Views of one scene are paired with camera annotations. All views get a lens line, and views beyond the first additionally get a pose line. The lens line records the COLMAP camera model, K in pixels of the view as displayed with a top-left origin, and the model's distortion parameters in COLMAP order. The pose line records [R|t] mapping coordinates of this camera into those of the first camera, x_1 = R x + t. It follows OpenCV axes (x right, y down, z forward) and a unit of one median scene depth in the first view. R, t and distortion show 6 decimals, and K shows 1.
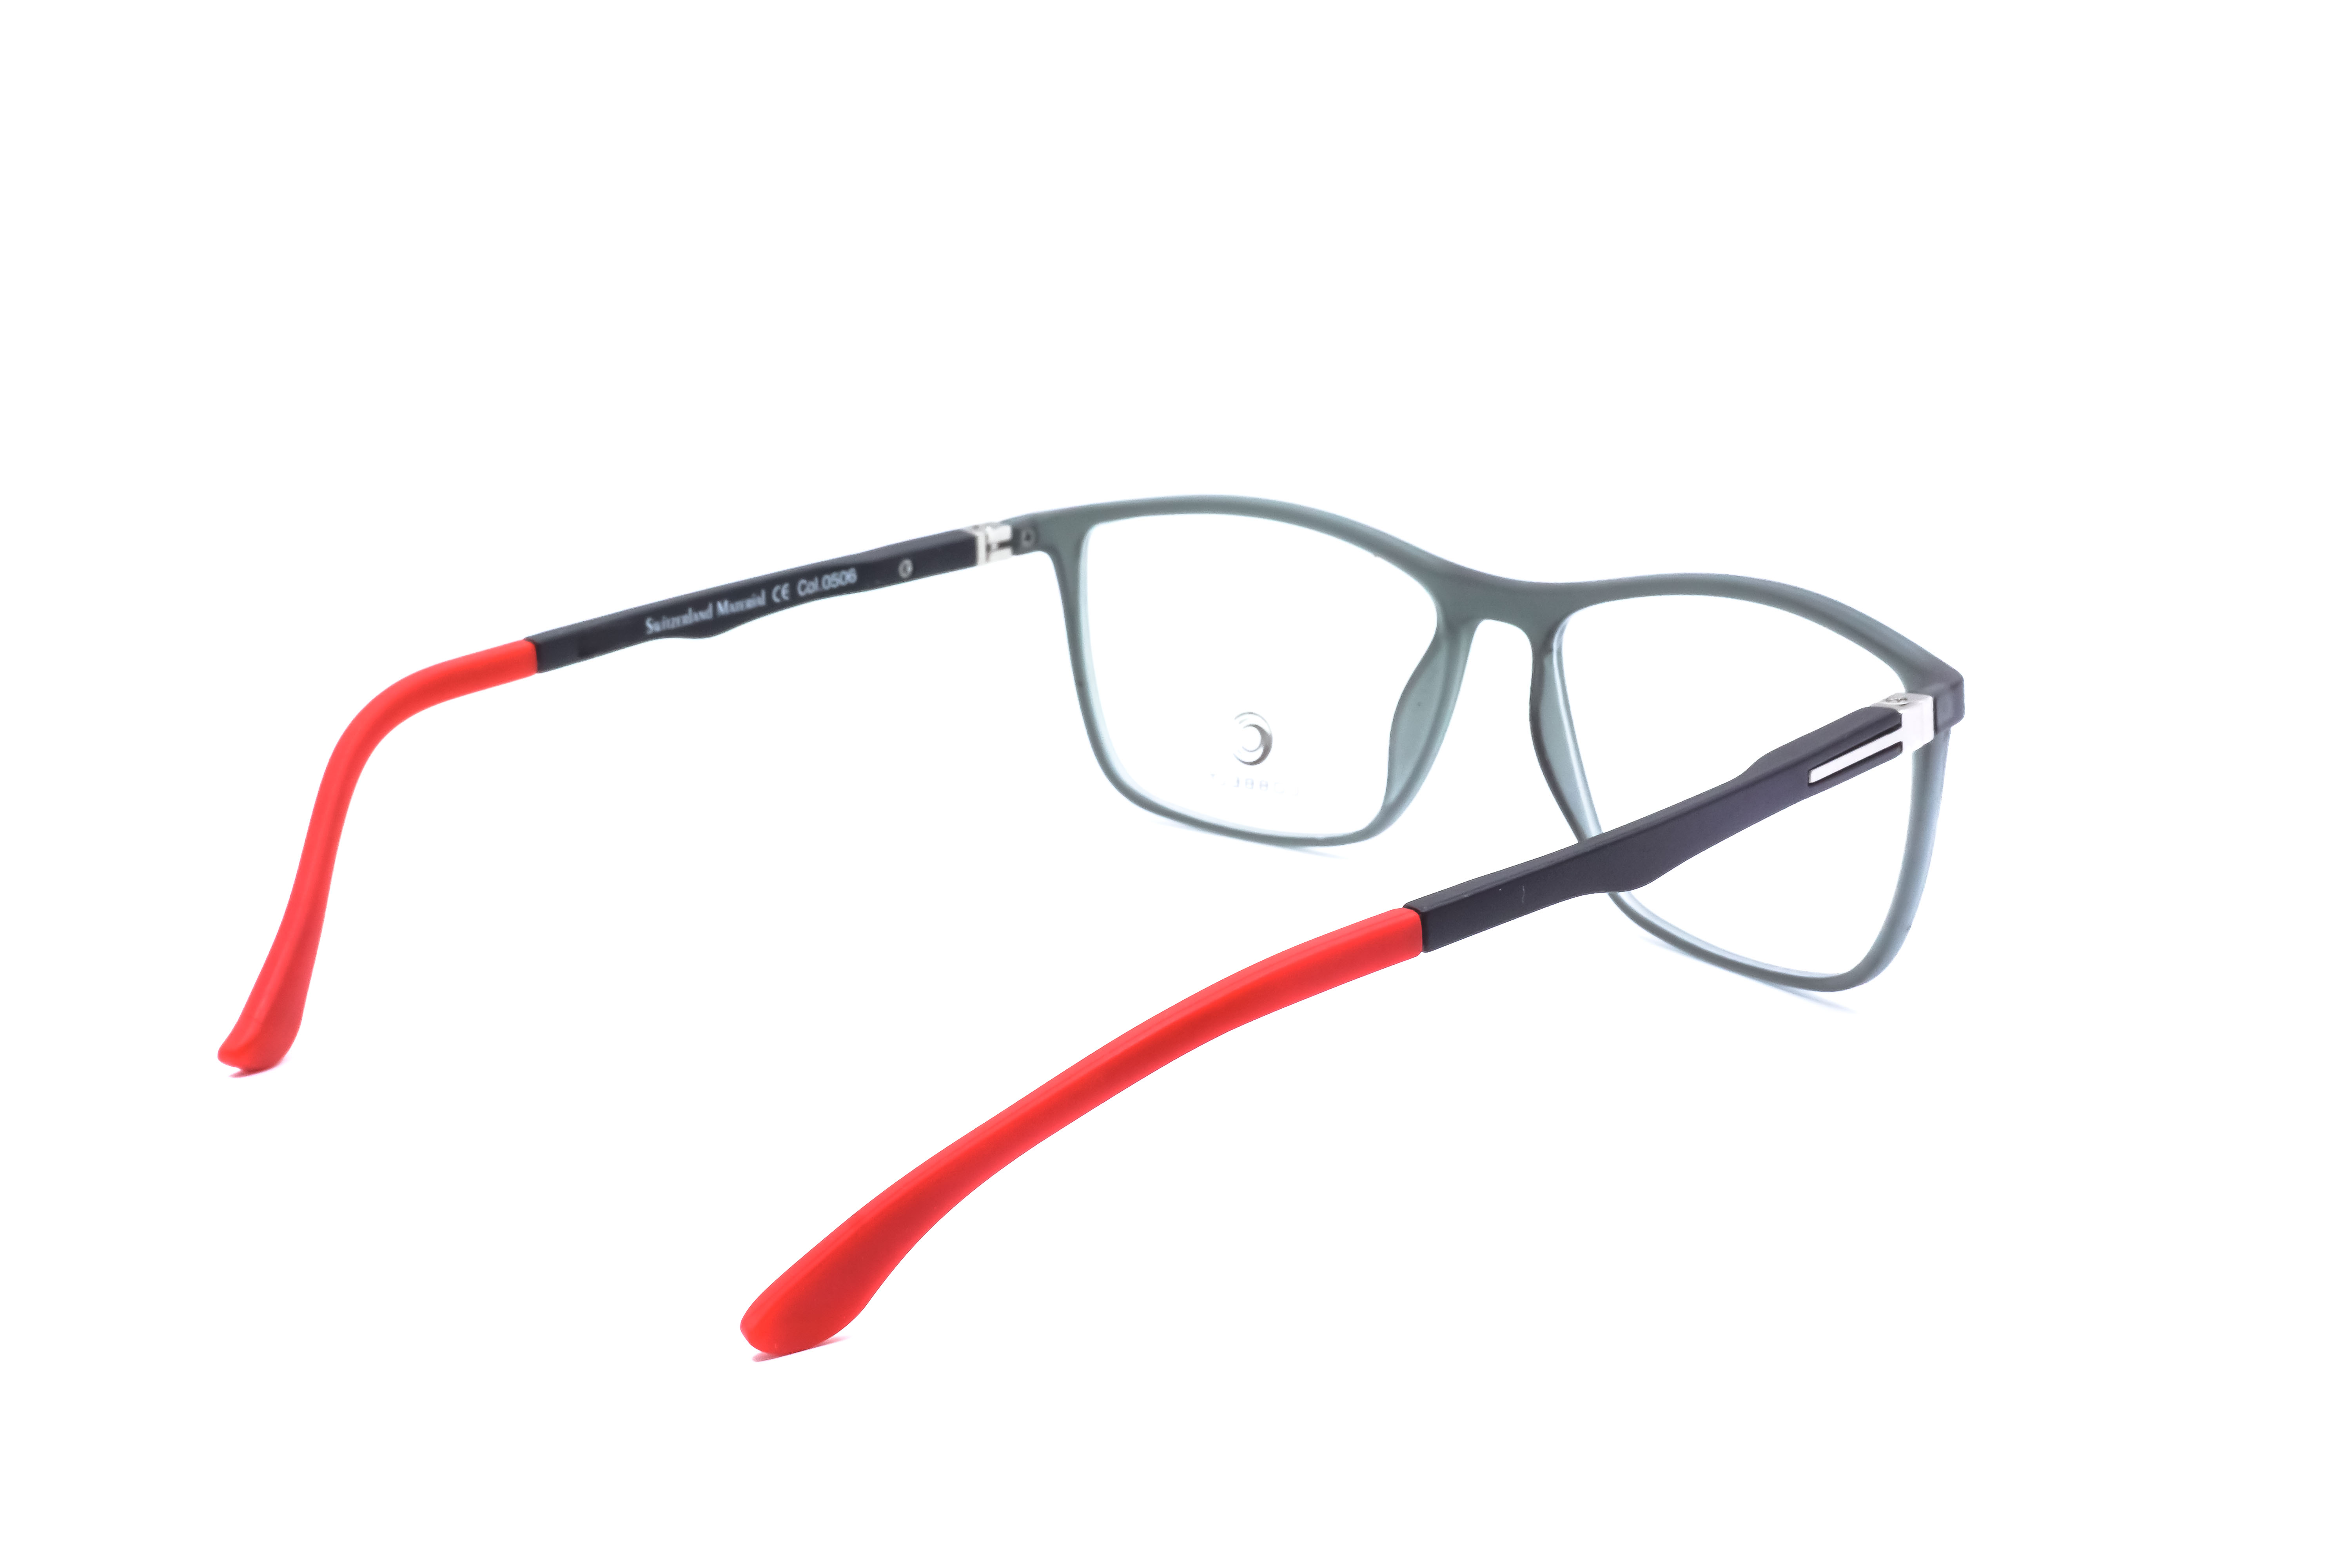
lens RADIAL K [[3366.1, 0, 1176.0], [0, 3366.1, 784.0], [0, 0, 1]] dist [-0.022341, 0.003220]
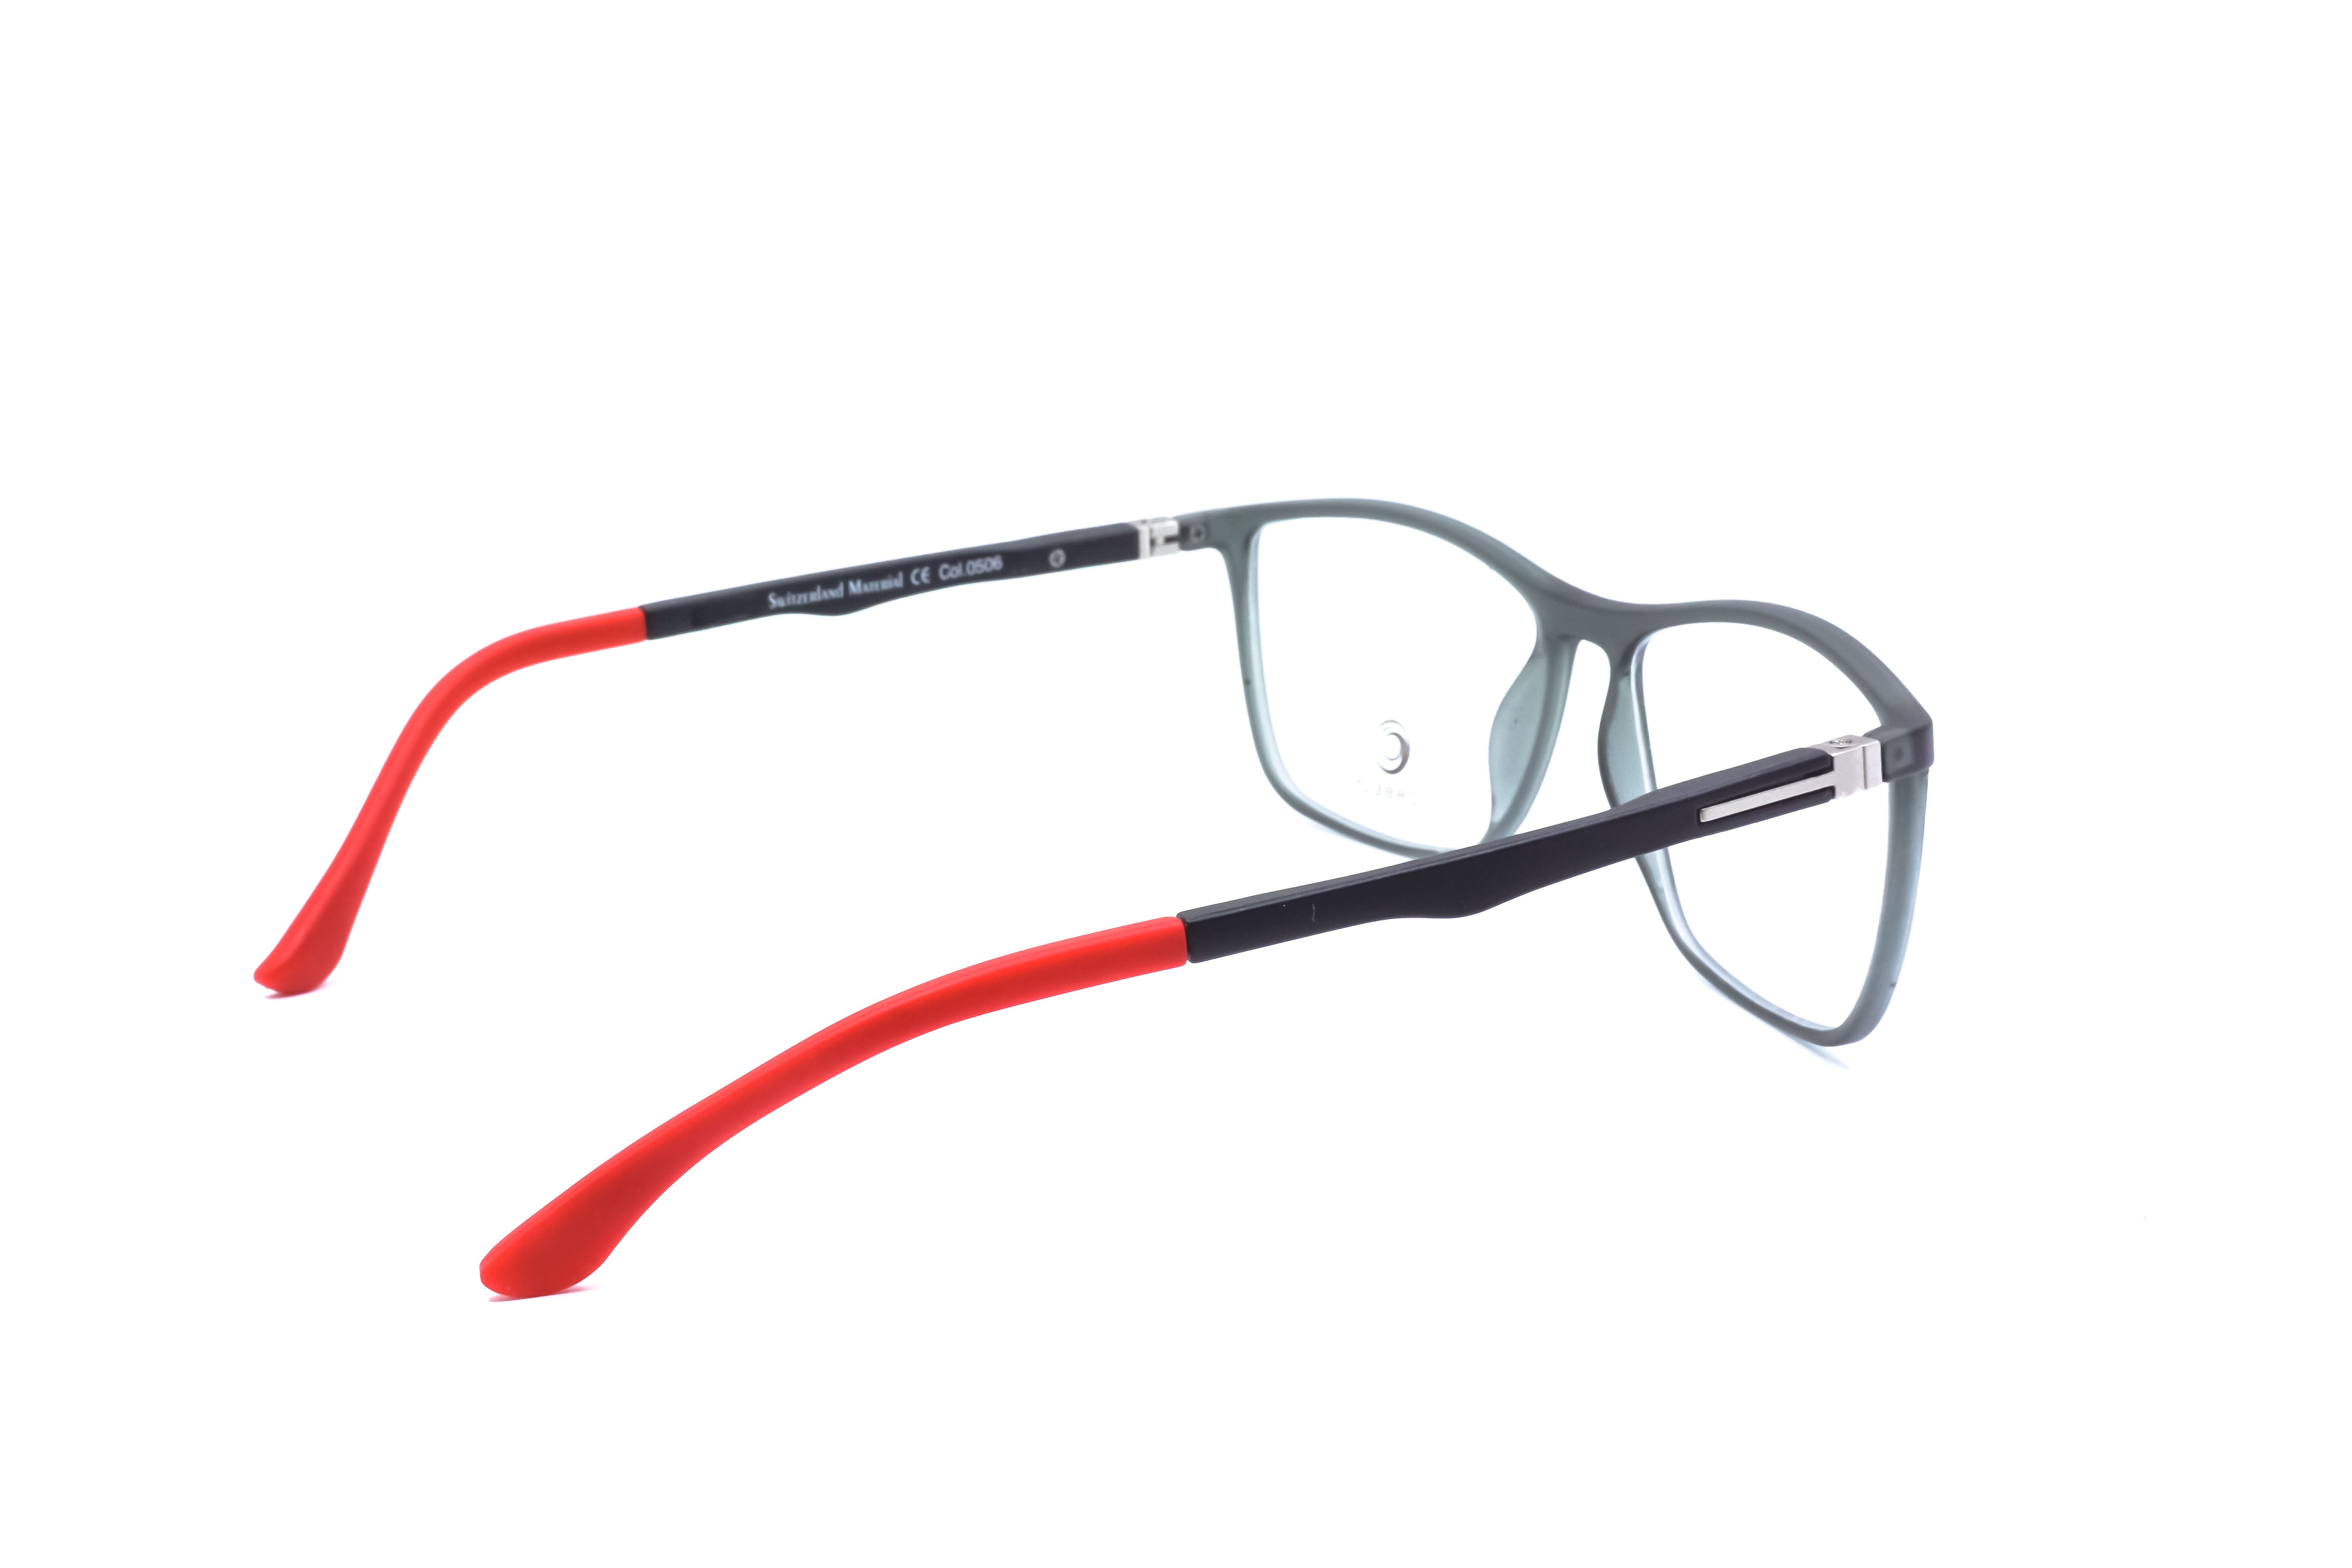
lens RADIAL K [[3366.1, 0, 1176.0], [0, 3366.1, 784.0], [0, 0, 1]] dist [-0.022341, 0.003220]
pose [[0.965310, 0.064580, -0.252996, 0.222405], [-0.064347, 0.997885, 0.009207, -0.008008], [0.253055, 0.007392, 0.967424, 0.028288]]
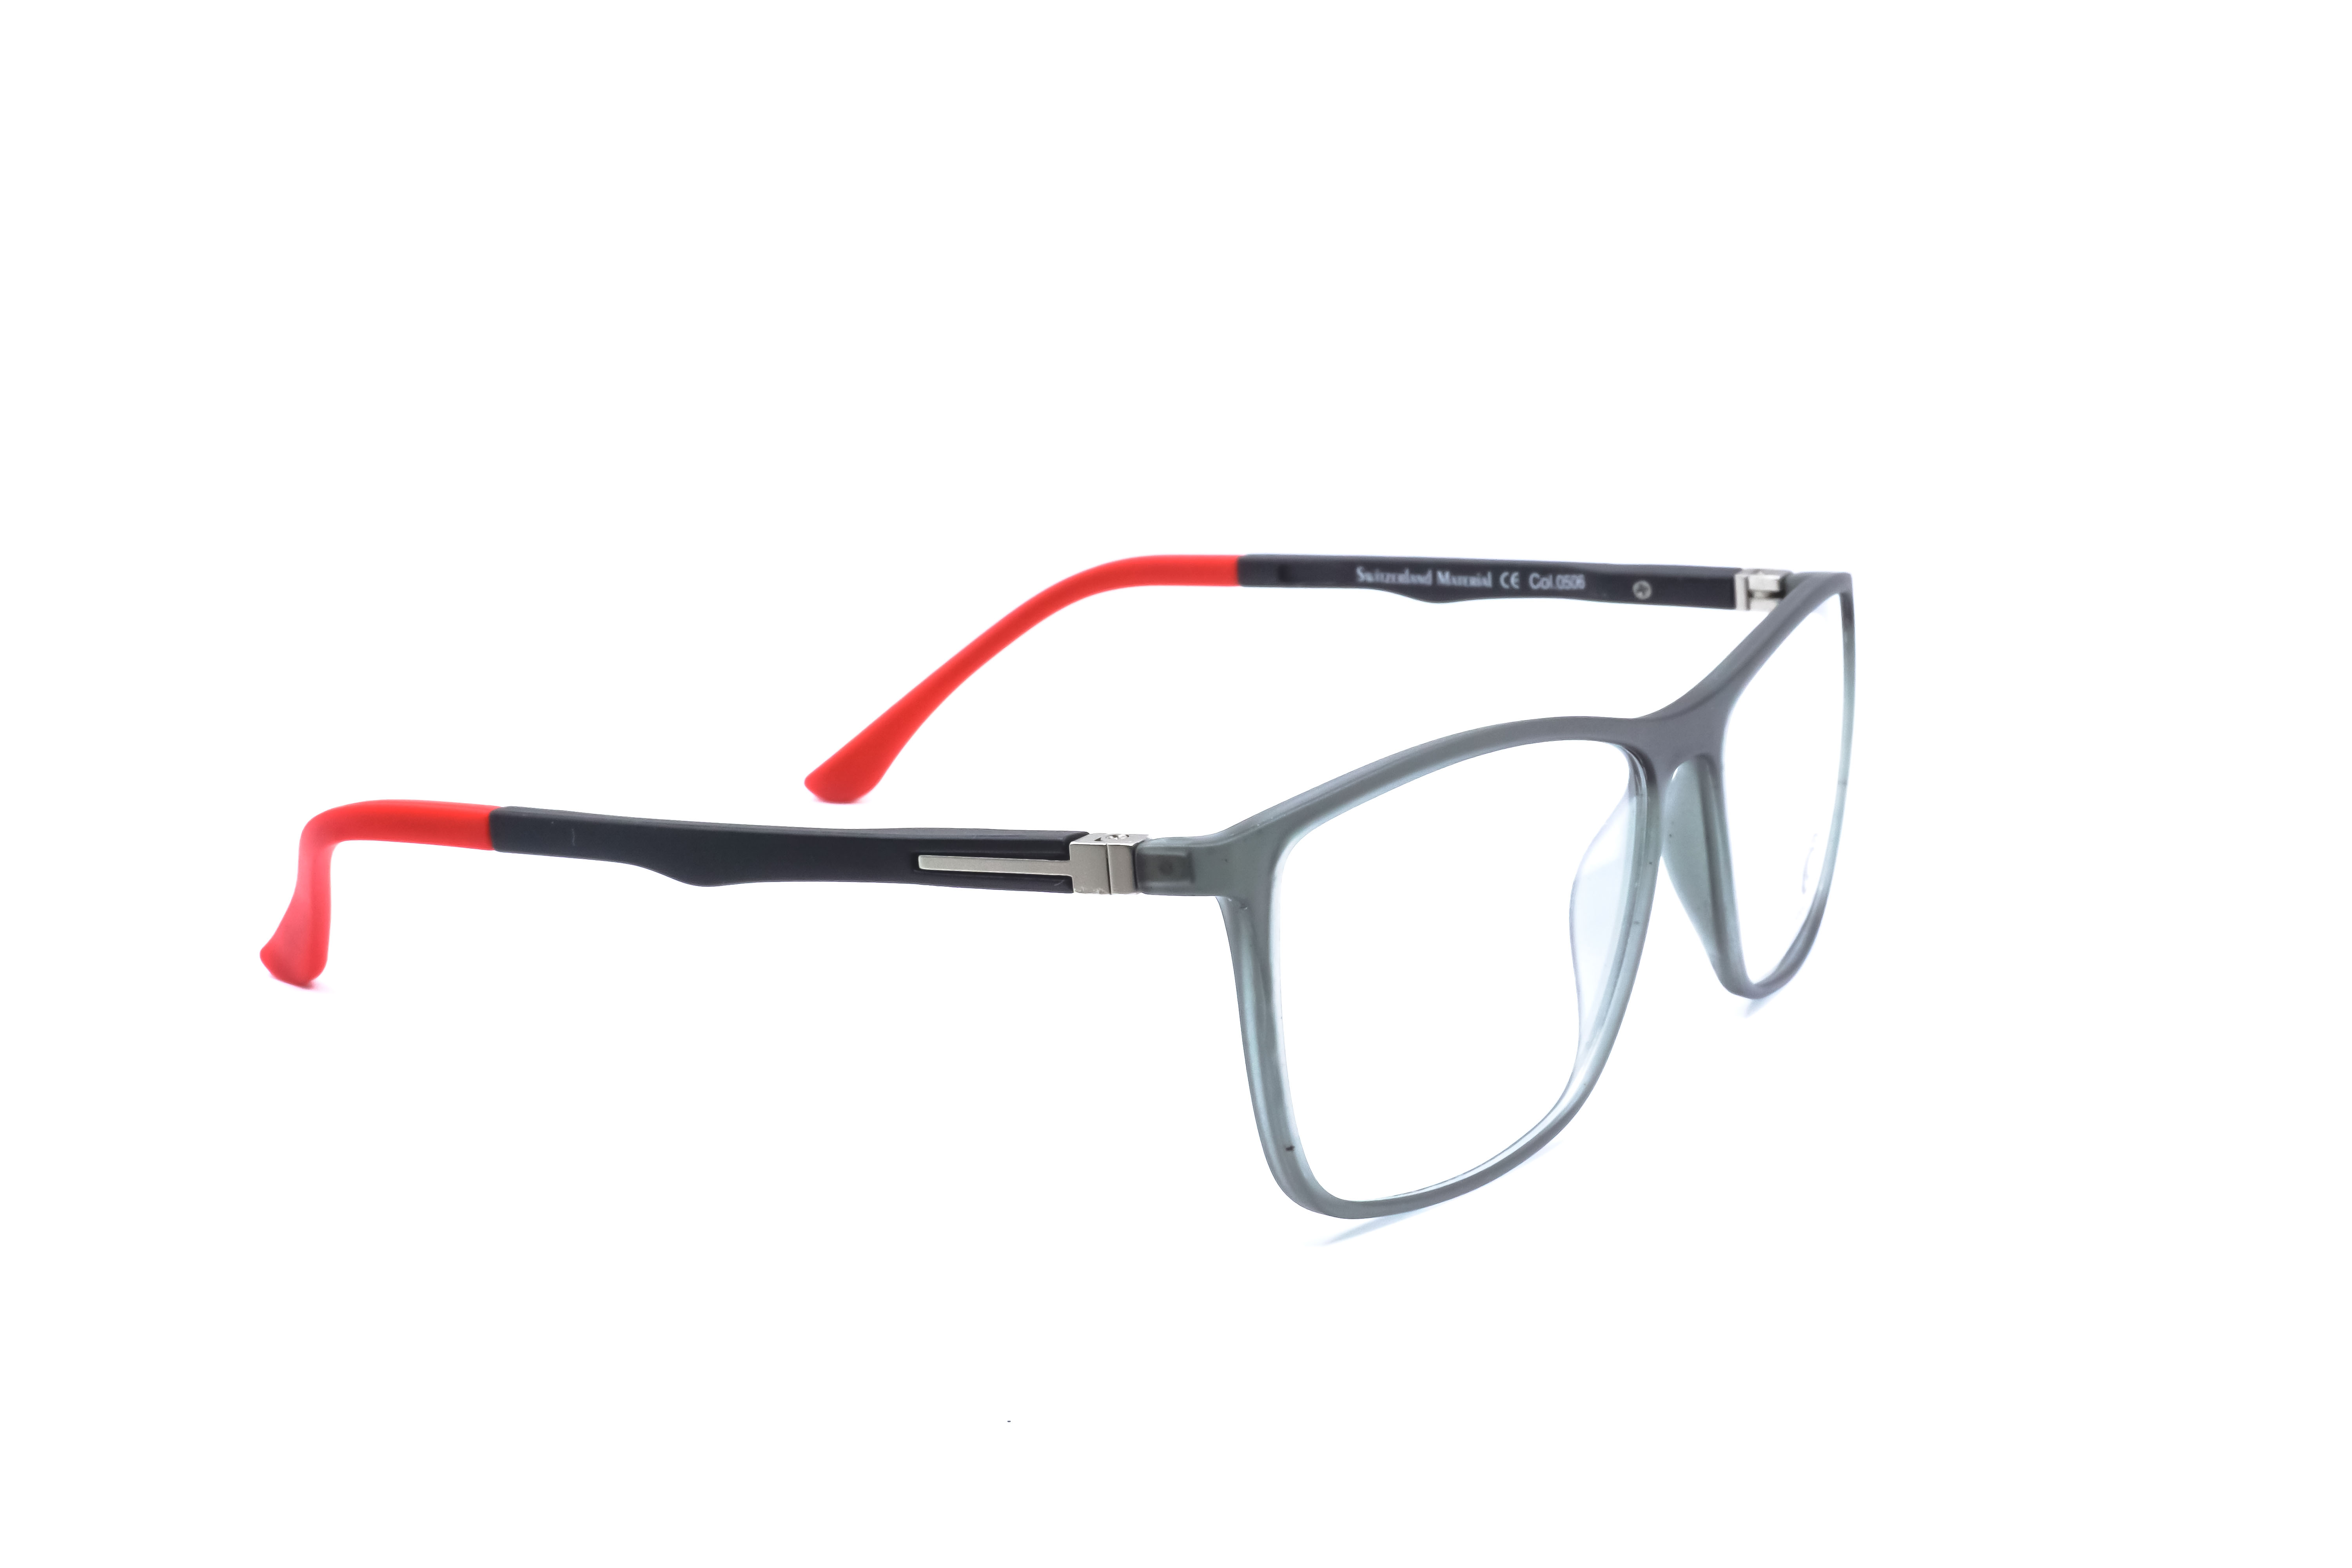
lens RADIAL K [[3366.1, 0, 1176.0], [0, 3366.1, 784.0], [0, 0, 1]] dist [-0.022341, 0.003220]
pose [[0.259715, 0.242331, -0.934785, 0.829799], [-0.232020, 0.955306, 0.183188, -0.162028], [0.937398, 0.169312, 0.304333, 0.607855]]
